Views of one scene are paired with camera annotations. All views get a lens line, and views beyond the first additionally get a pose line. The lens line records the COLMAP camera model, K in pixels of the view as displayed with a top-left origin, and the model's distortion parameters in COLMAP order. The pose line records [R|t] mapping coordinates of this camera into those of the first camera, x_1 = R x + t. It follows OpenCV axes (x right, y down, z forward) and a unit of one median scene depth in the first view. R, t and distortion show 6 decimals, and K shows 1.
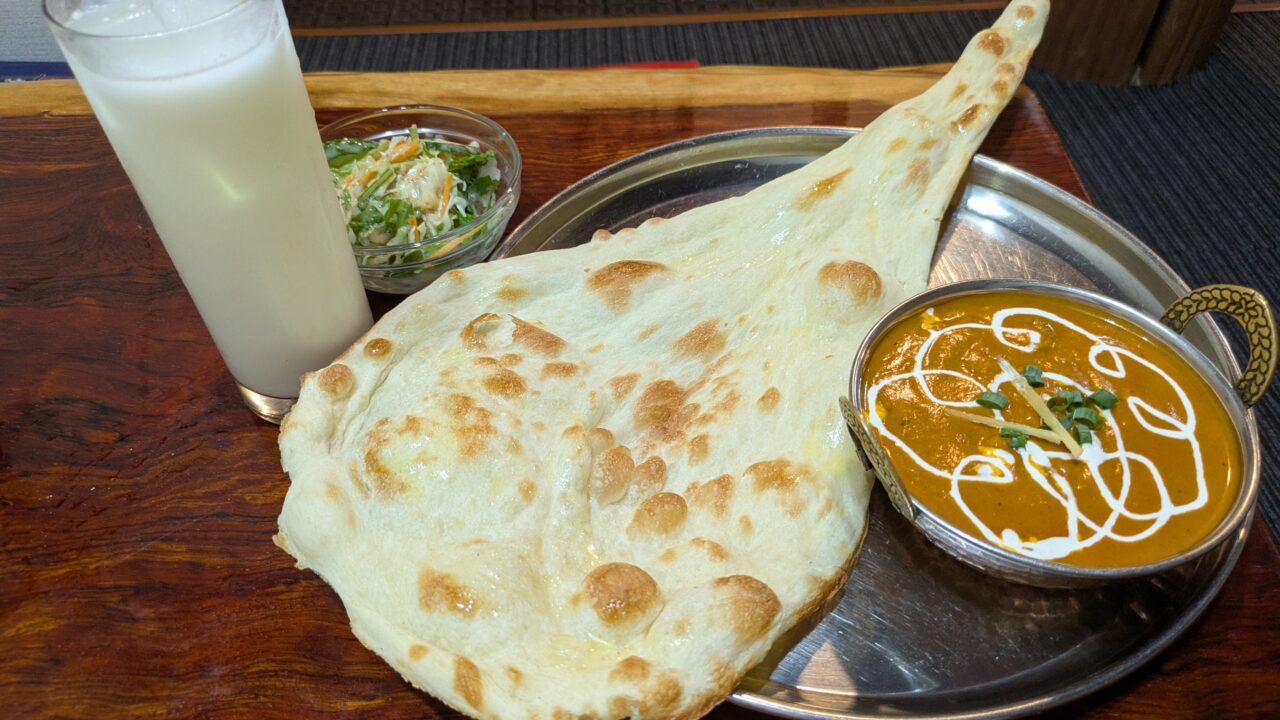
lens RADIAL K [[955.8, 0, 640.0], [0, 955.8, 360.0], [0, 0, 1]] dist [0.010088, -0.009638]
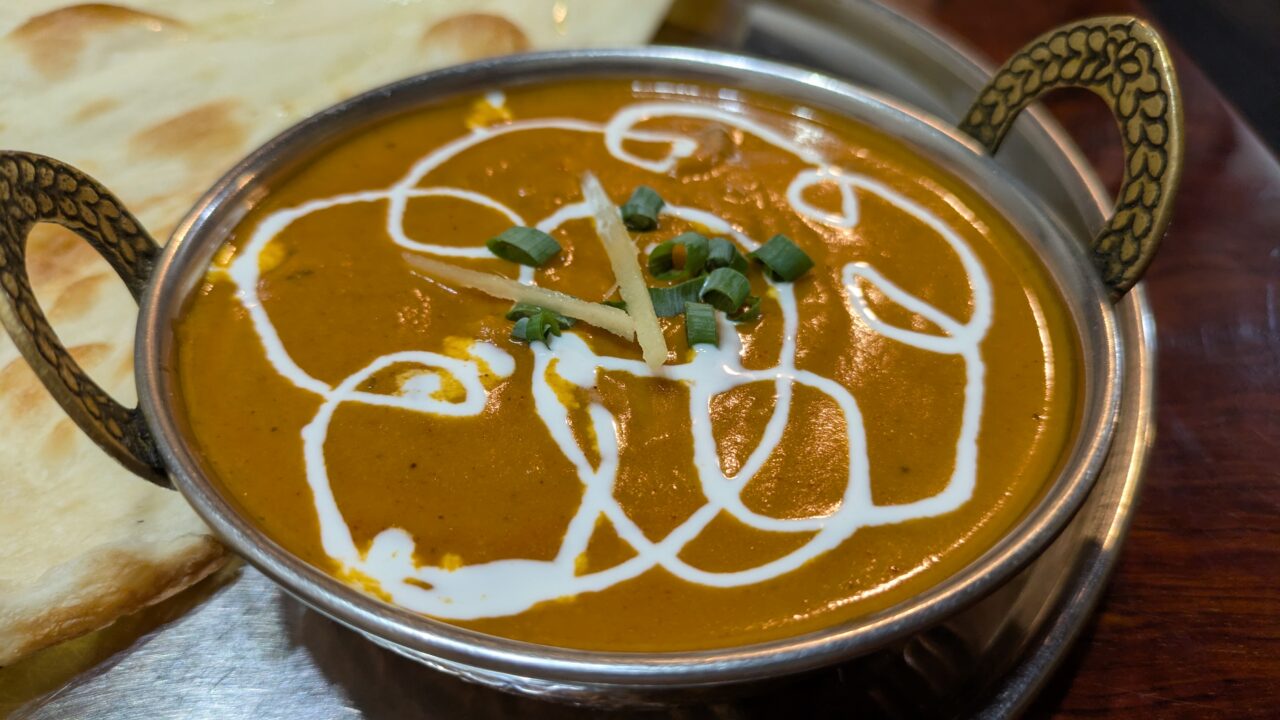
lens RADIAL K [[948.9, 0, 648.9], [0, 948.9, 357.1], [0, 0, 1]] dist [-0.003450, -0.010236]
pose [[0.997431, 0.068845, -0.019799, 0.441435], [-0.070107, 0.994917, -0.072282, 0.120365], [0.014722, 0.073484, 0.997188, 0.586372]]
